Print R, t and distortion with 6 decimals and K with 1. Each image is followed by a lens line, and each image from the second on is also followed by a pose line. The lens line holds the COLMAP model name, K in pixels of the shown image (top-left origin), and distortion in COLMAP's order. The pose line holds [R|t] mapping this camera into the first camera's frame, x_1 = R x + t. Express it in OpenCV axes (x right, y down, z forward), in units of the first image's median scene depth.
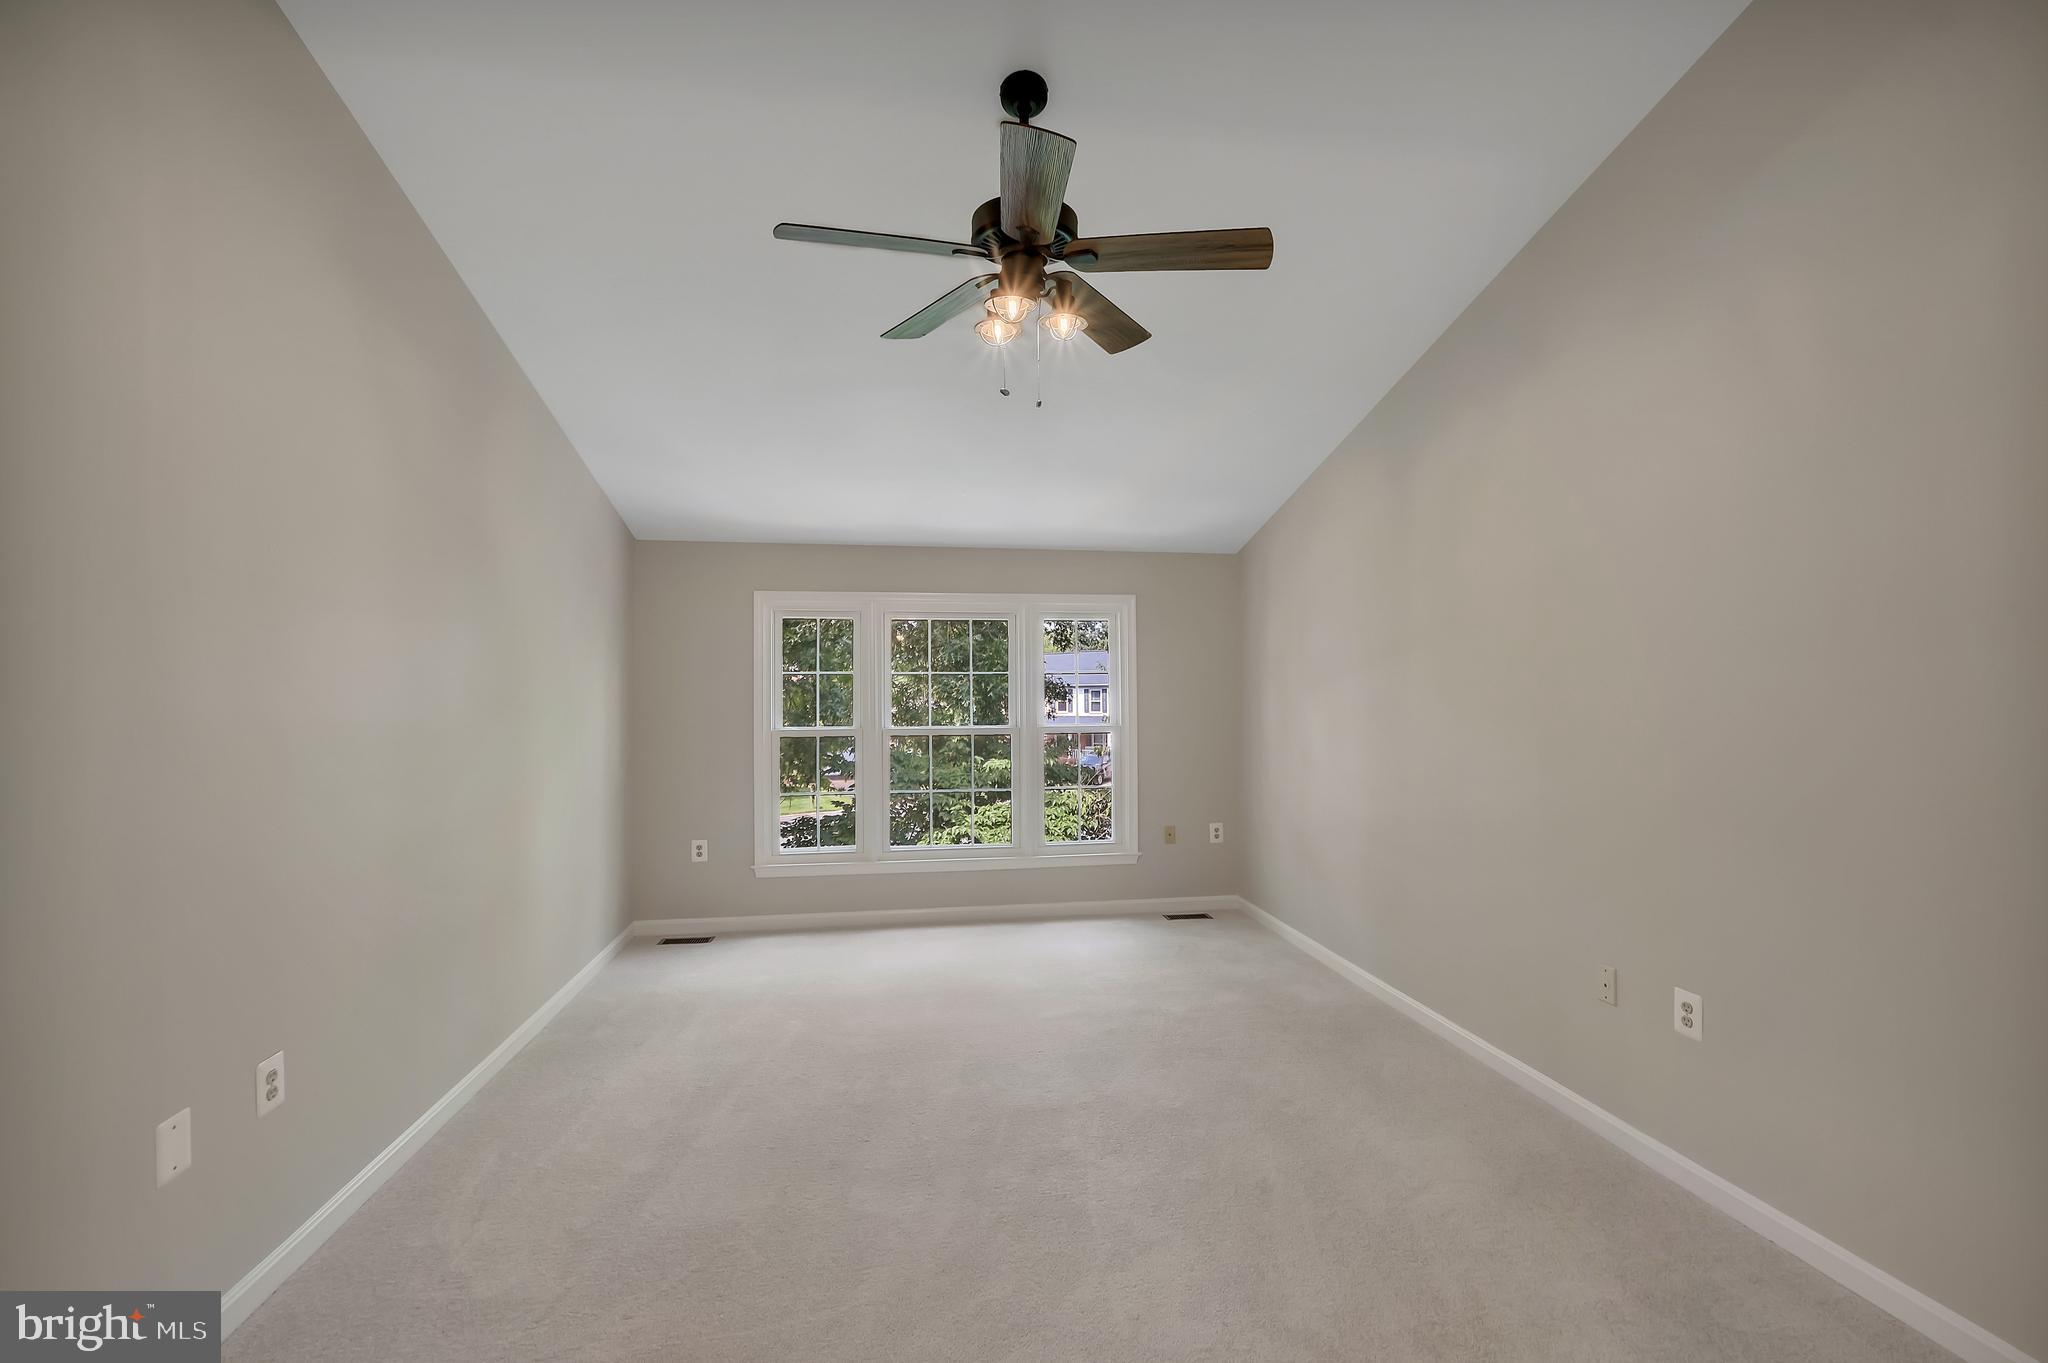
lens RADIAL K [[870.4, 0, 1022.6], [0, 870.4, 686.8], [0, 0, 1]] dist [0.003784, 0.000035]
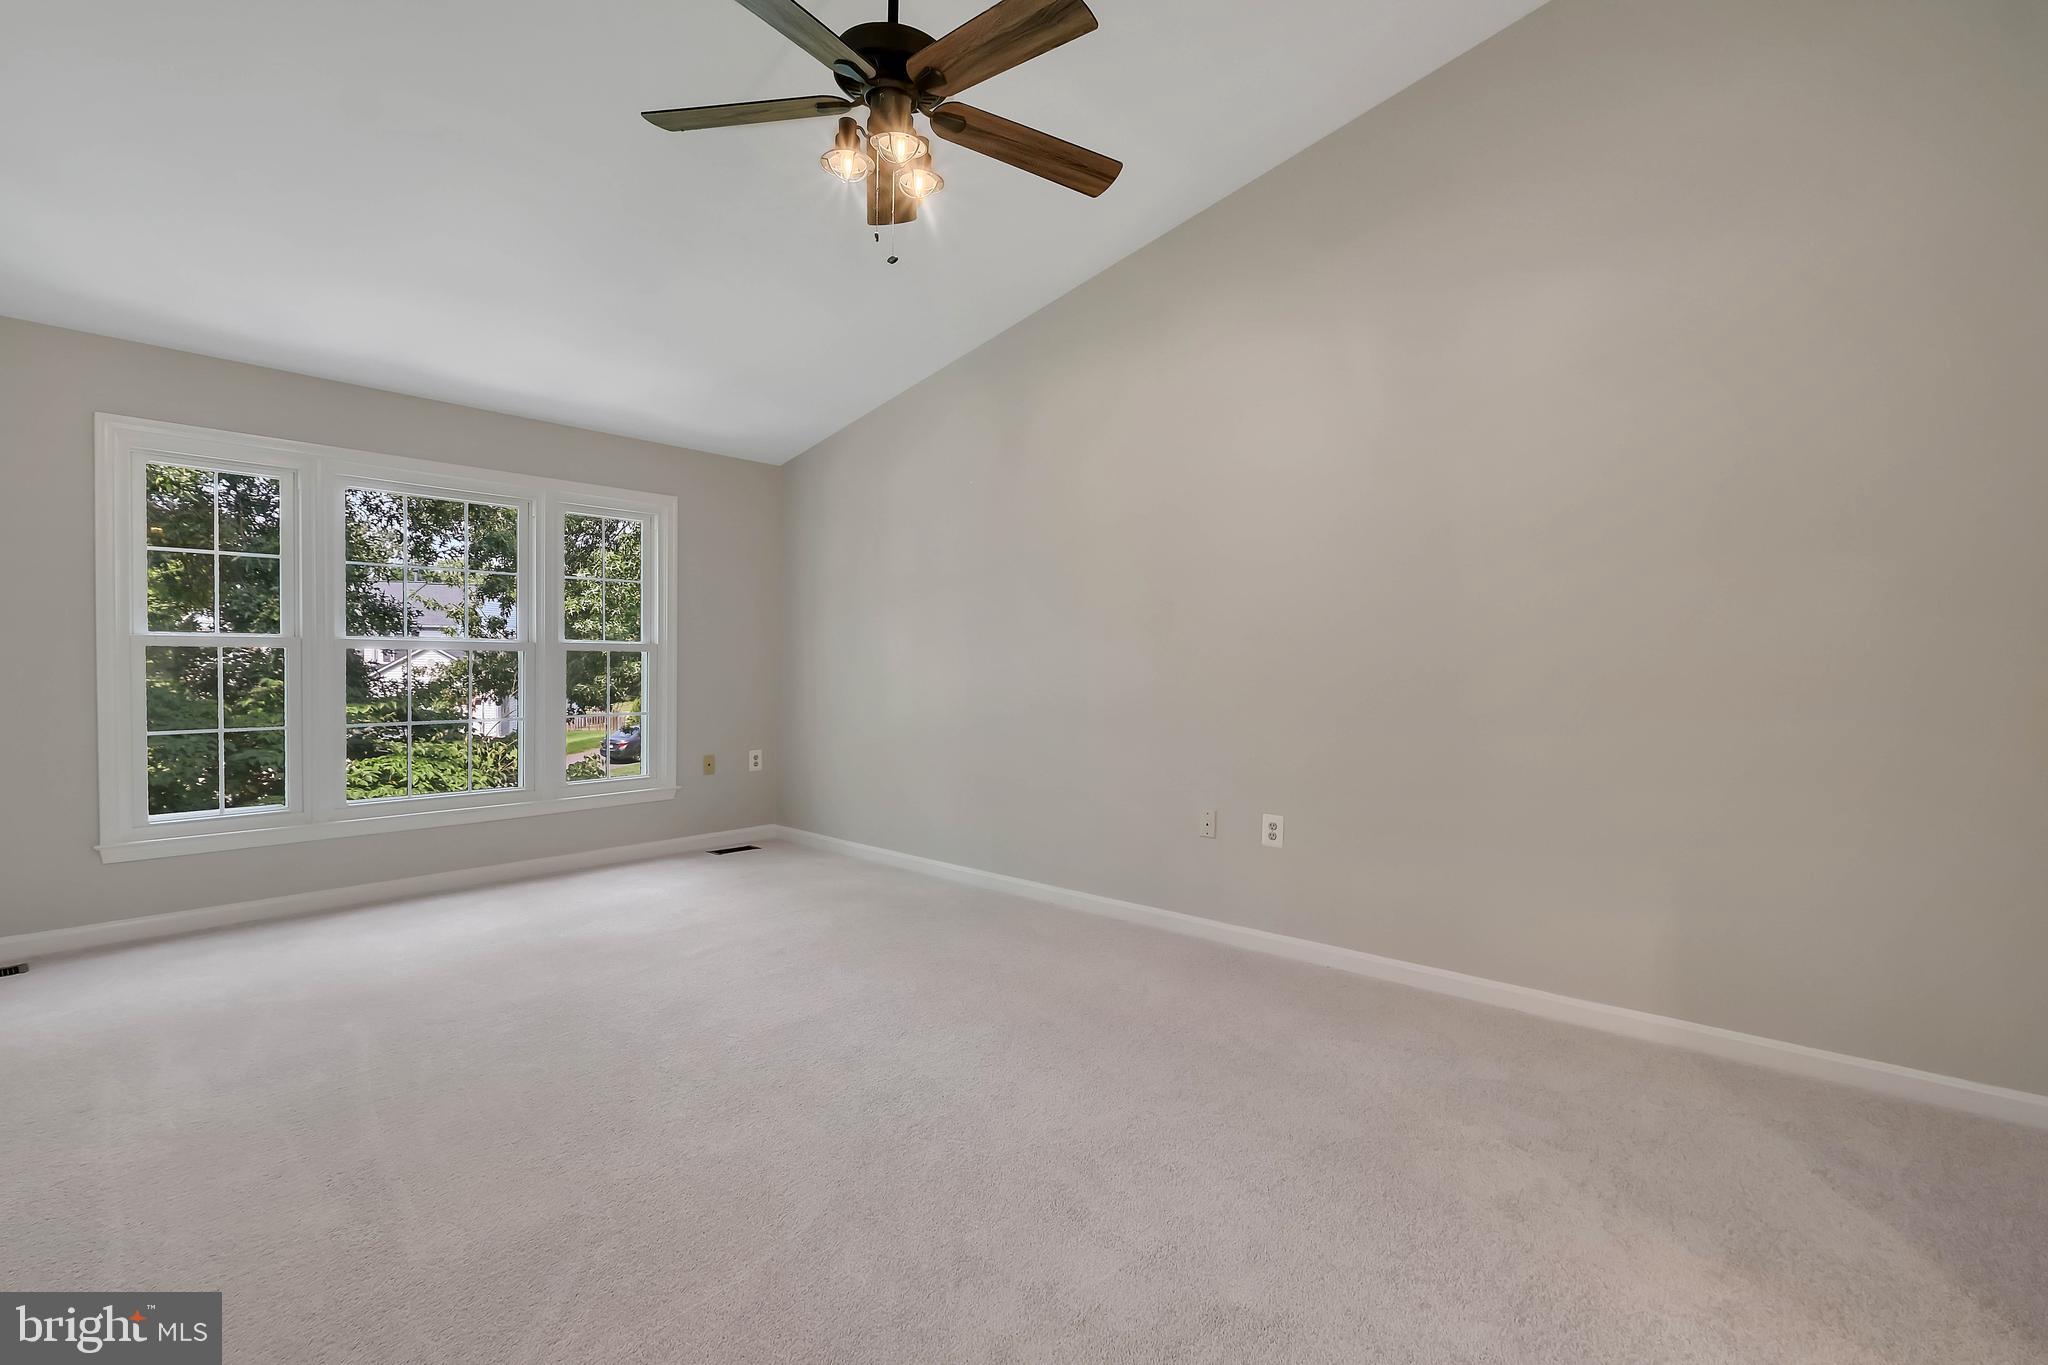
lens RADIAL K [[938.6, 0, 1012.6], [0, 938.6, 676.2], [0, 0, 1]] dist [0.001098, -0.000147]
pose [[0.774112, 0.001187, 0.633048, -0.219646], [-0.028974, 0.999017, 0.033558, 0.036842], [-0.632386, -0.044319, 0.773385, 0.044802]]
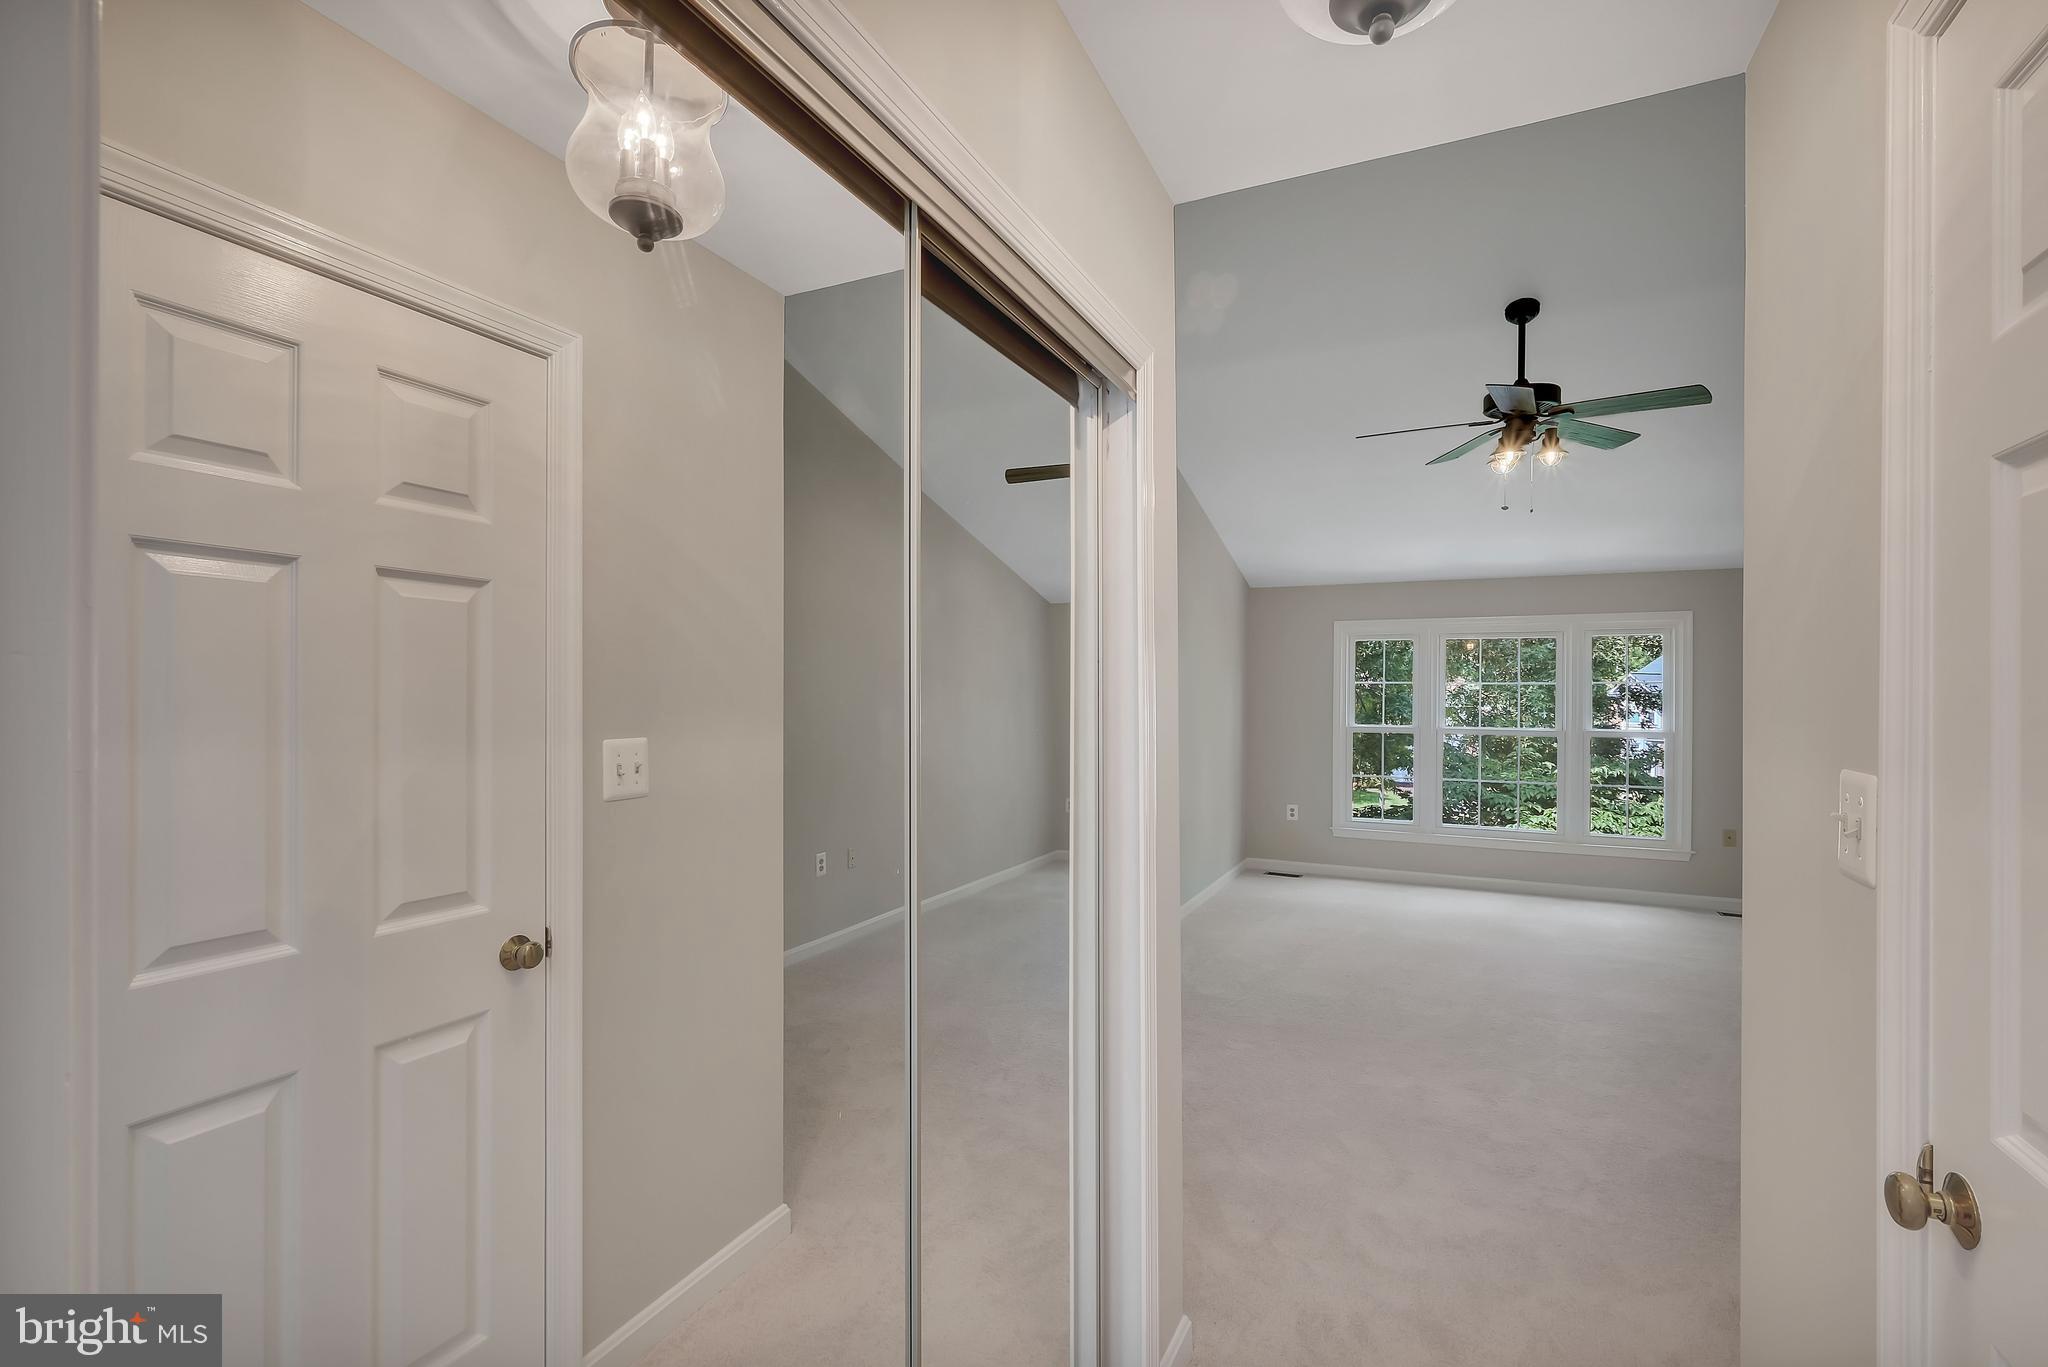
lens RADIAL K [[938.6, 0, 1032.7], [0, 938.6, 694.4], [0, 0, 1]] dist [0.001098, -0.000147]
pose [[0.826688, 0.012099, -0.562530, 0.115797], [-0.007439, 0.999916, 0.010574, -0.009845], [0.562611, -0.004557, 0.826709, -0.434057]]
